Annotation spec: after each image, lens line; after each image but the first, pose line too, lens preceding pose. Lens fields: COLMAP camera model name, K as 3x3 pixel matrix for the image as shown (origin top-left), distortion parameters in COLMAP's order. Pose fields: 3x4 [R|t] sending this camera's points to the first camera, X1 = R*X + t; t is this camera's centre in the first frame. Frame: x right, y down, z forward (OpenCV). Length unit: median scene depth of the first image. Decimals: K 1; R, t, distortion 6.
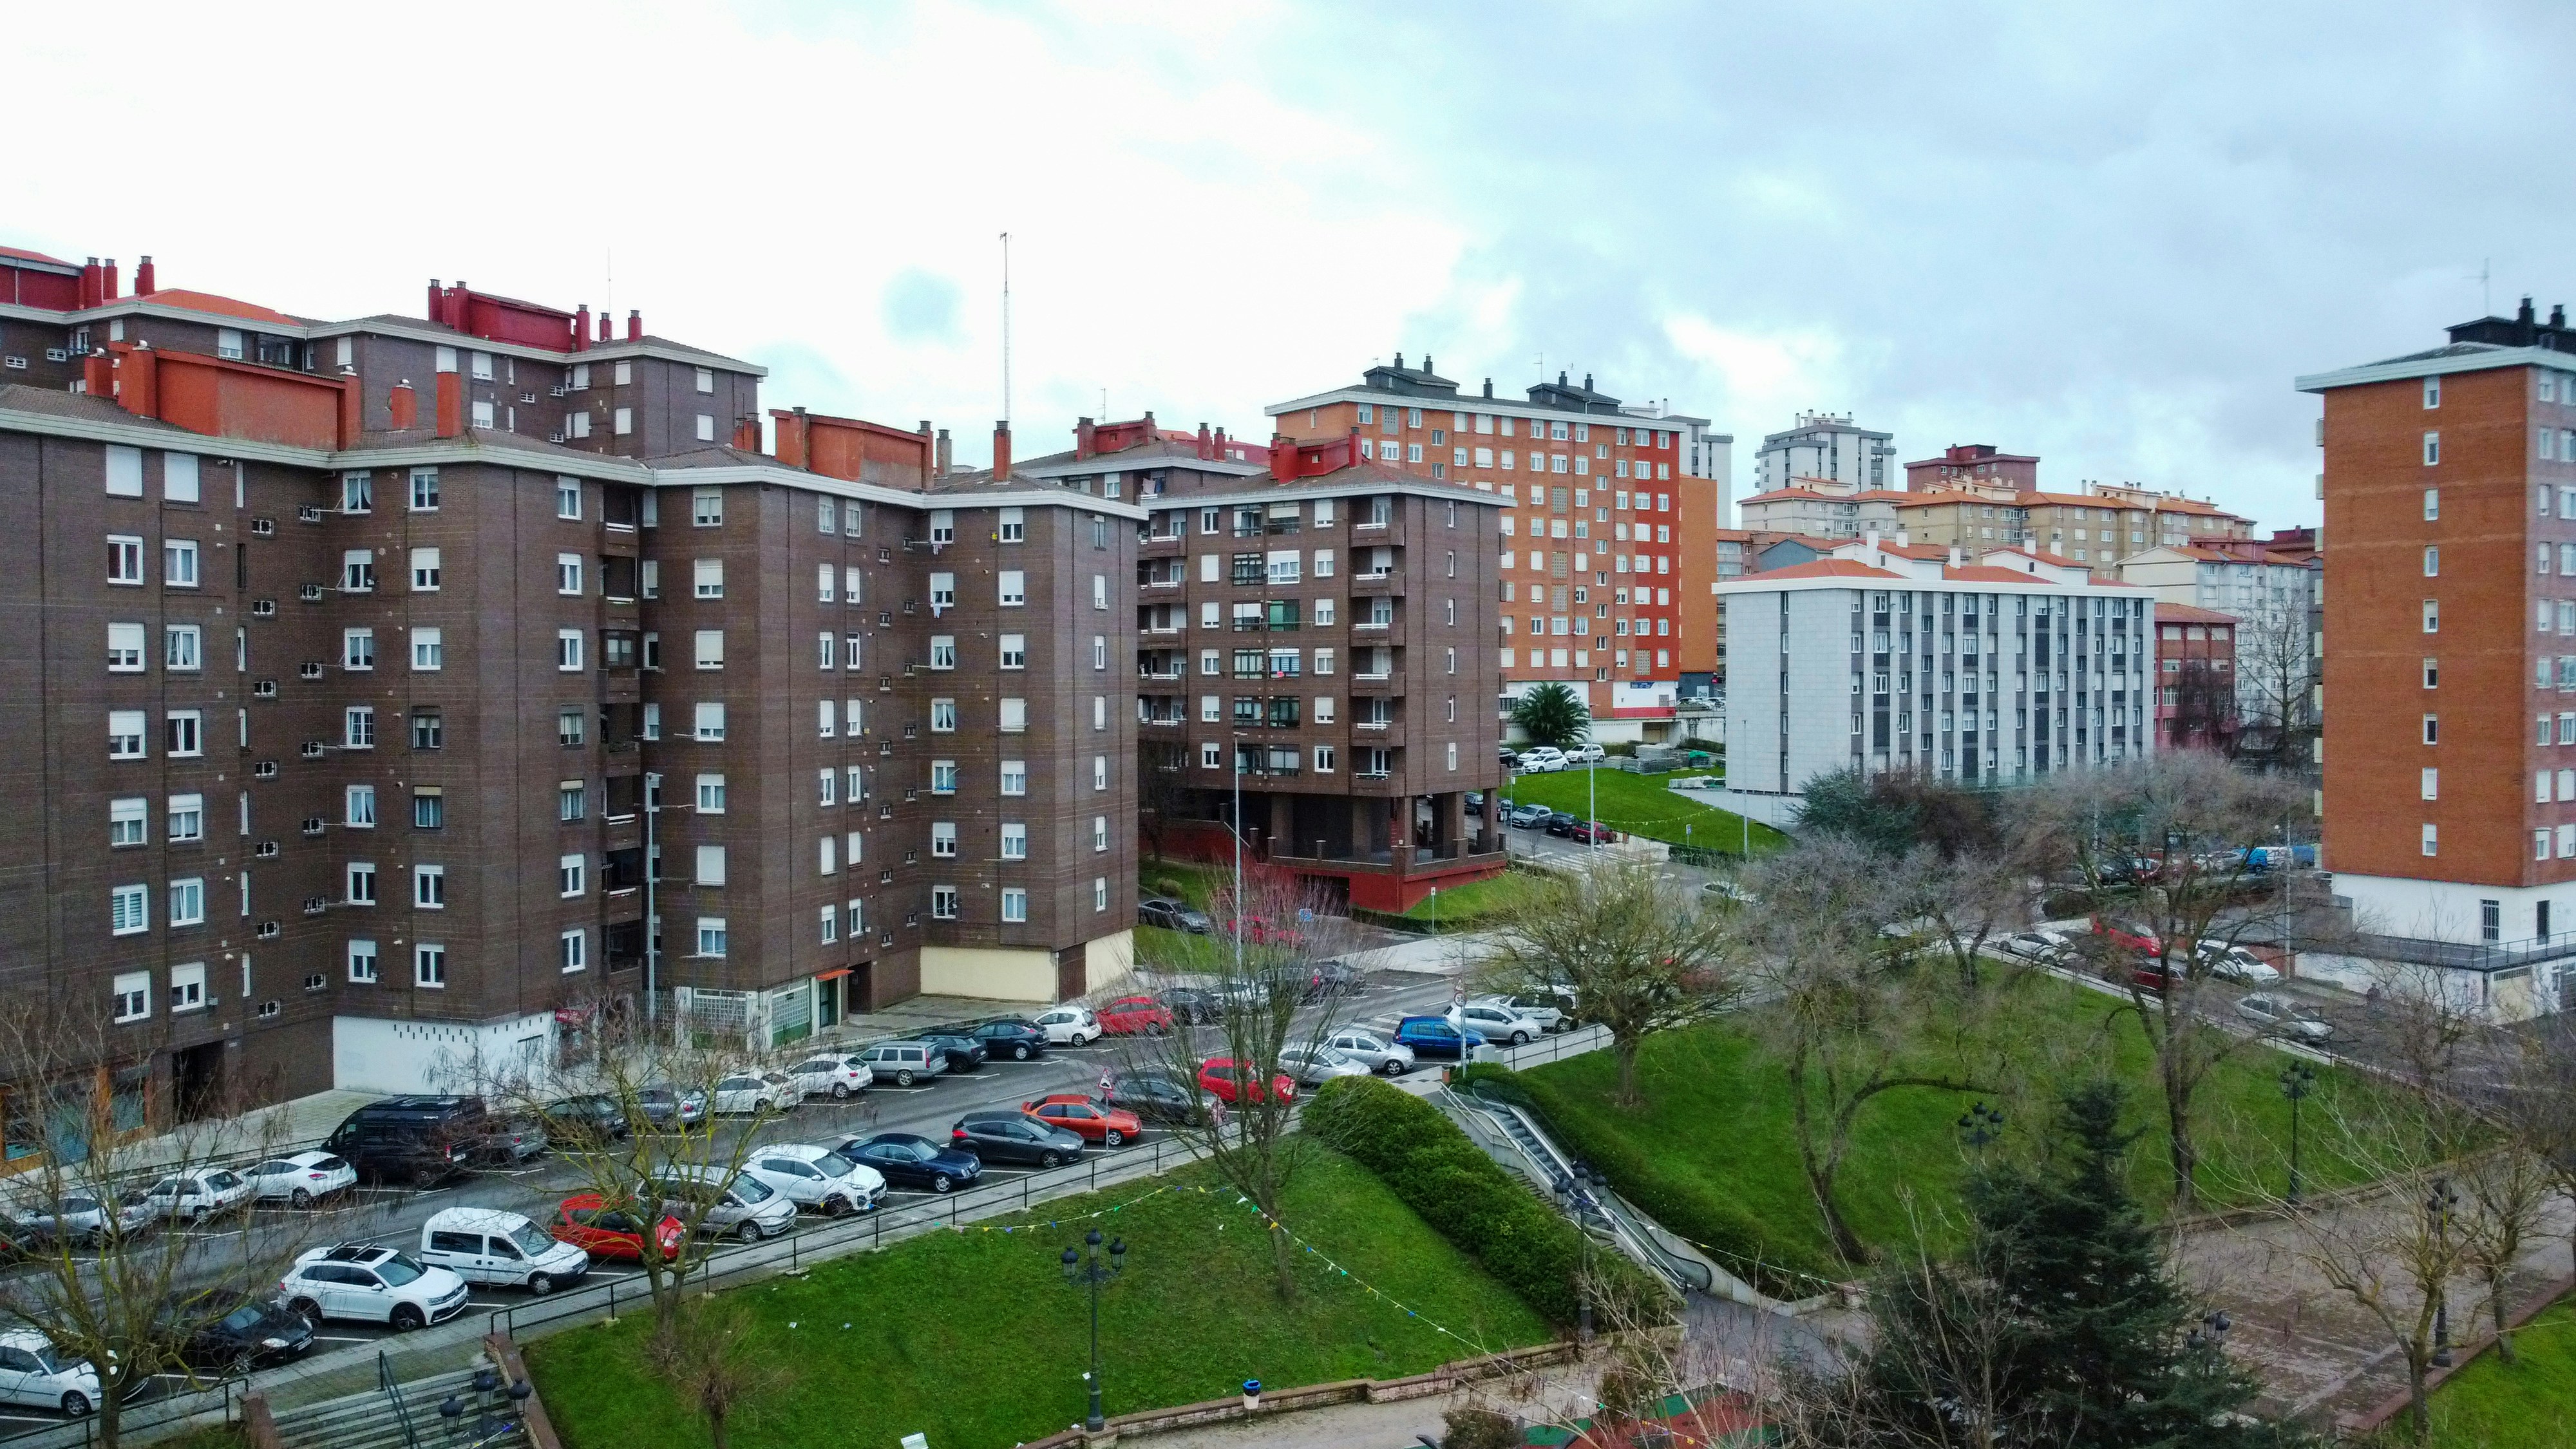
lens RADIAL K [[1952.7, 0, 1290.4], [0, 1952.7, 721.3], [0, 0, 1]] dist [-0.004990, -0.006644]
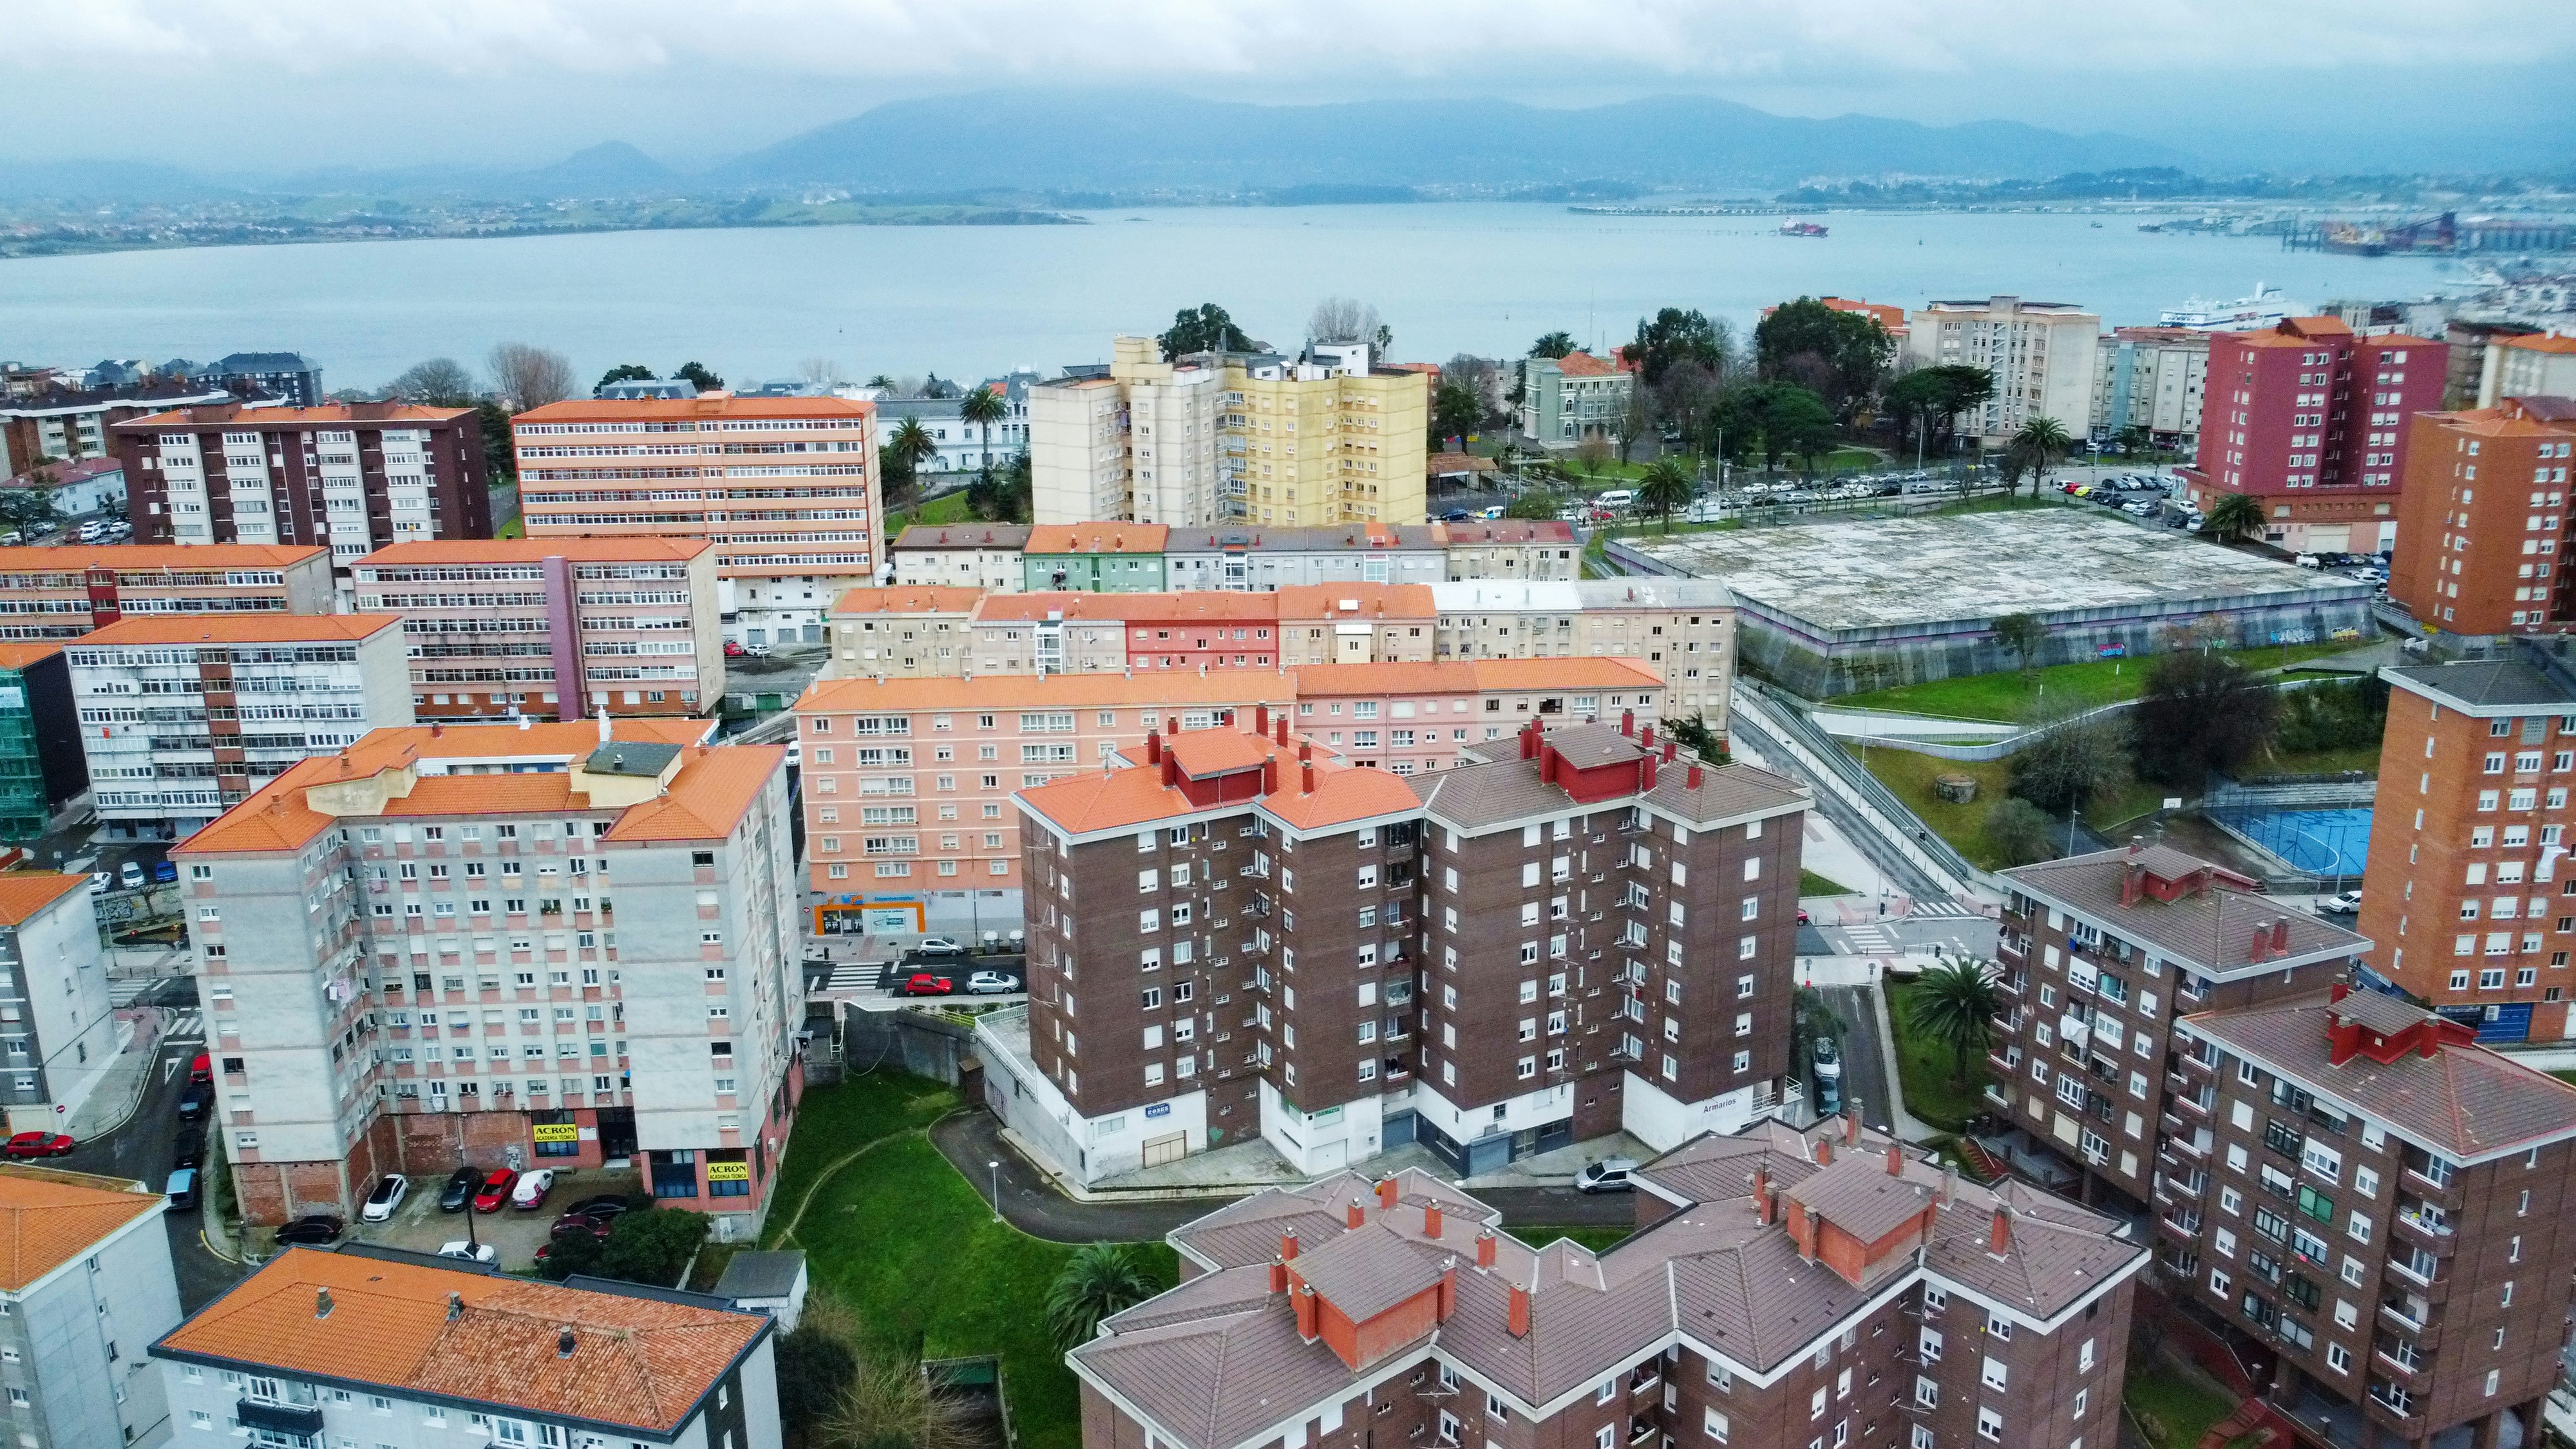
lens RADIAL K [[1952.7, 0, 1292.3], [0, 1952.7, 727.9], [0, 0, 1]] dist [-0.004990, -0.006644]
pose [[0.857717, 0.131099, -0.497126, 0.005207], [0.001502, 0.966299, 0.257417, -0.256802], [0.514120, -0.221538, 0.828614, -0.007420]]
